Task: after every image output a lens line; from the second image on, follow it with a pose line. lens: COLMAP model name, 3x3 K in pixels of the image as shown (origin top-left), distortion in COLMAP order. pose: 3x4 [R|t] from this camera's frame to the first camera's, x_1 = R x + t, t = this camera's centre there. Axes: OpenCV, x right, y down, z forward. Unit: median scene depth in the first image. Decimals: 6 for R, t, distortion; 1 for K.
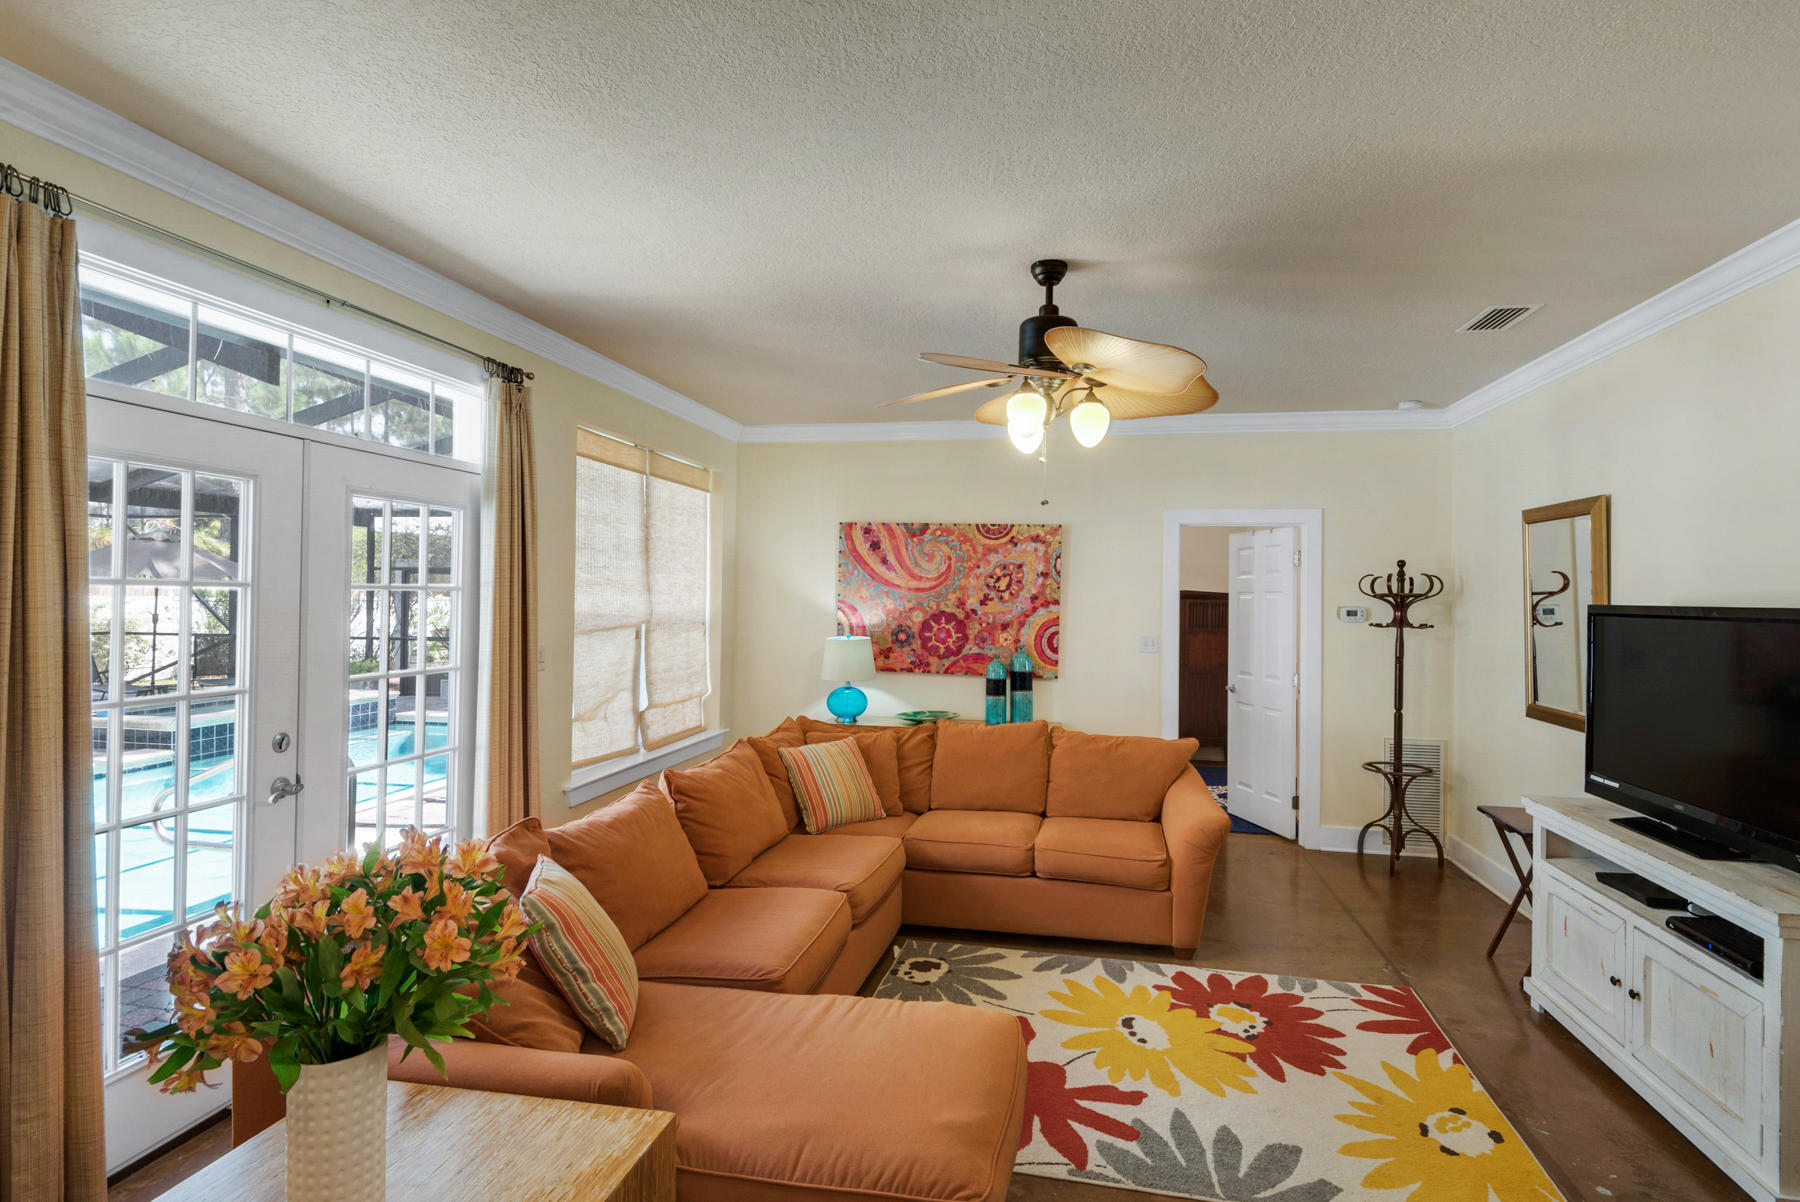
lens RADIAL K [[899.8, 0, 905.6], [0, 899.8, 601.4], [0, 0, 1]] dist [0.023308, -0.008254]
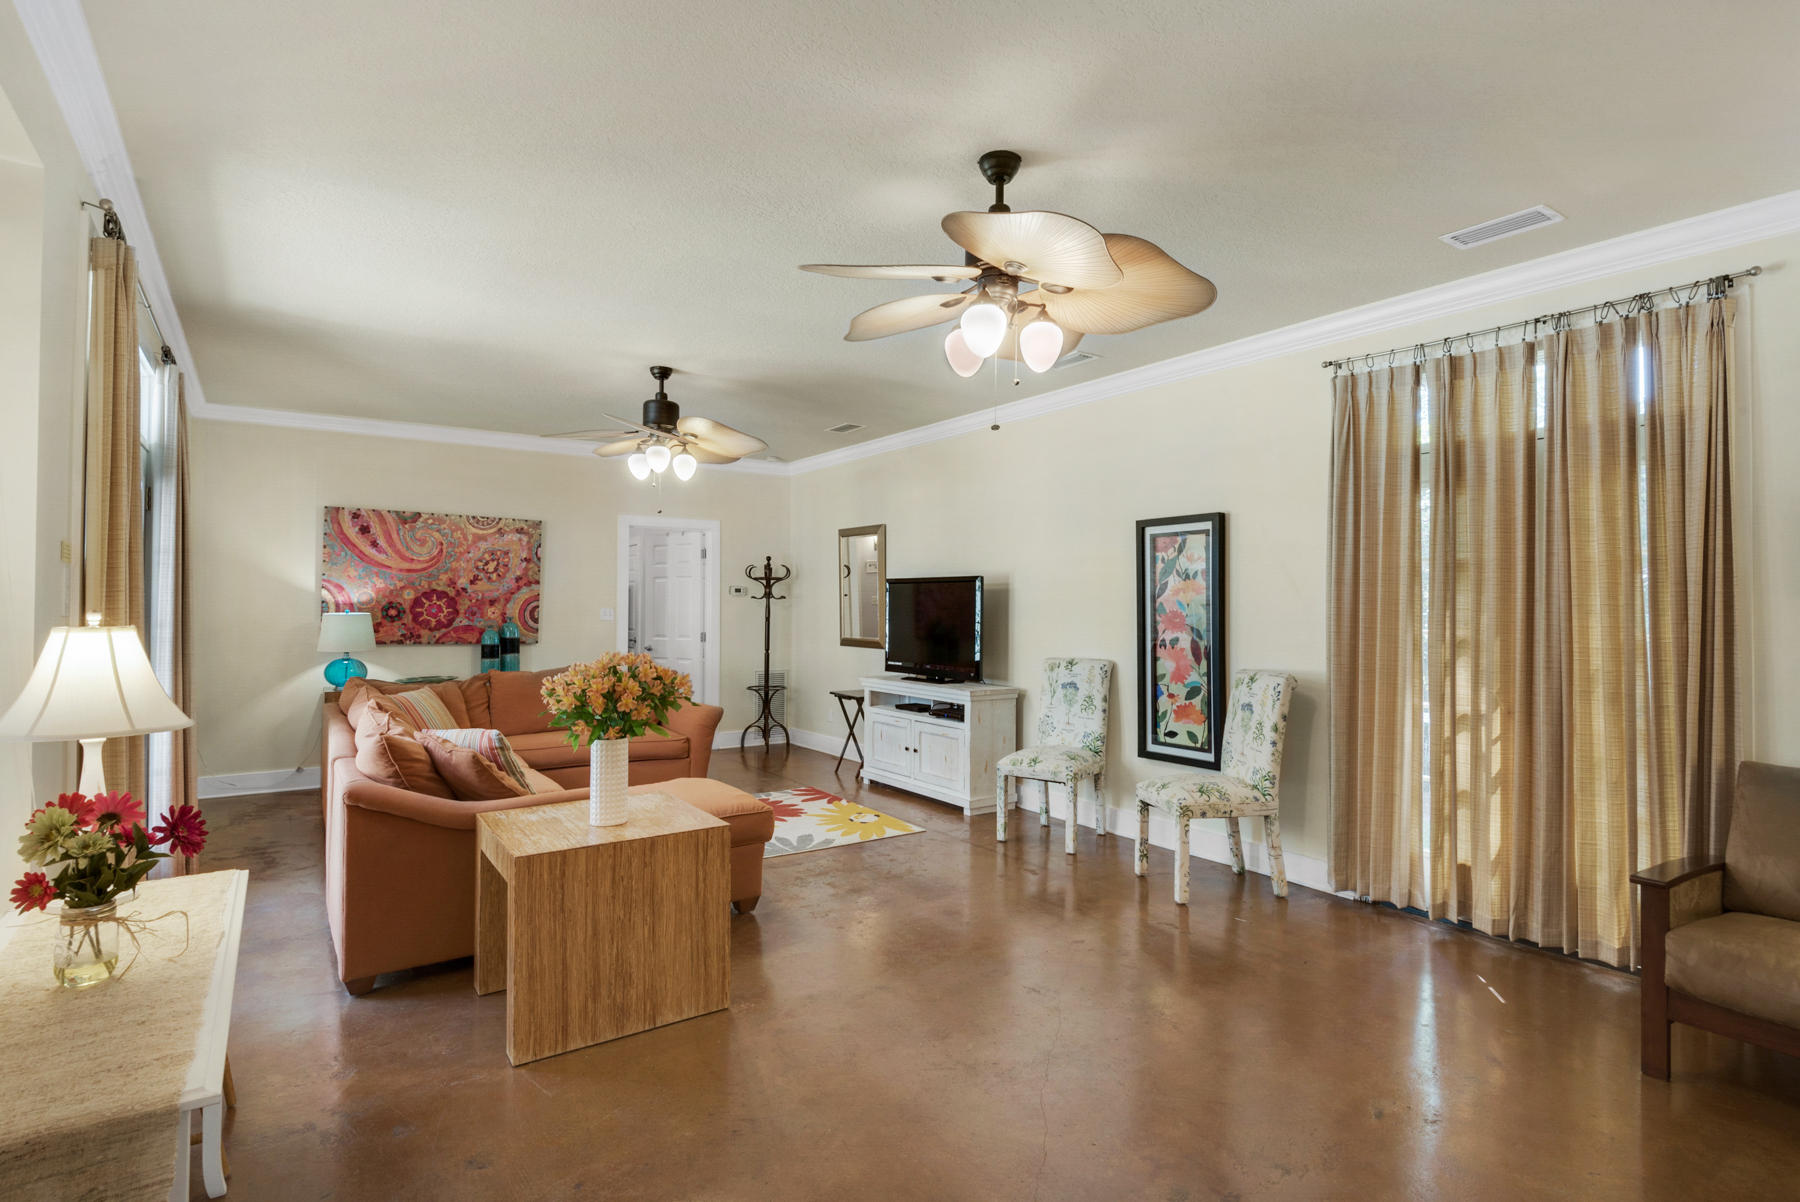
lens RADIAL K [[899.8, 0, 907.5], [0, 899.8, 595.8], [0, 0, 1]] dist [0.023308, -0.008254]
pose [[0.695570, -0.003081, 0.718451, -0.376962], [0.007268, 0.999970, -0.002749, 0.027076], [-0.718421, 0.007134, 0.695572, -0.246777]]
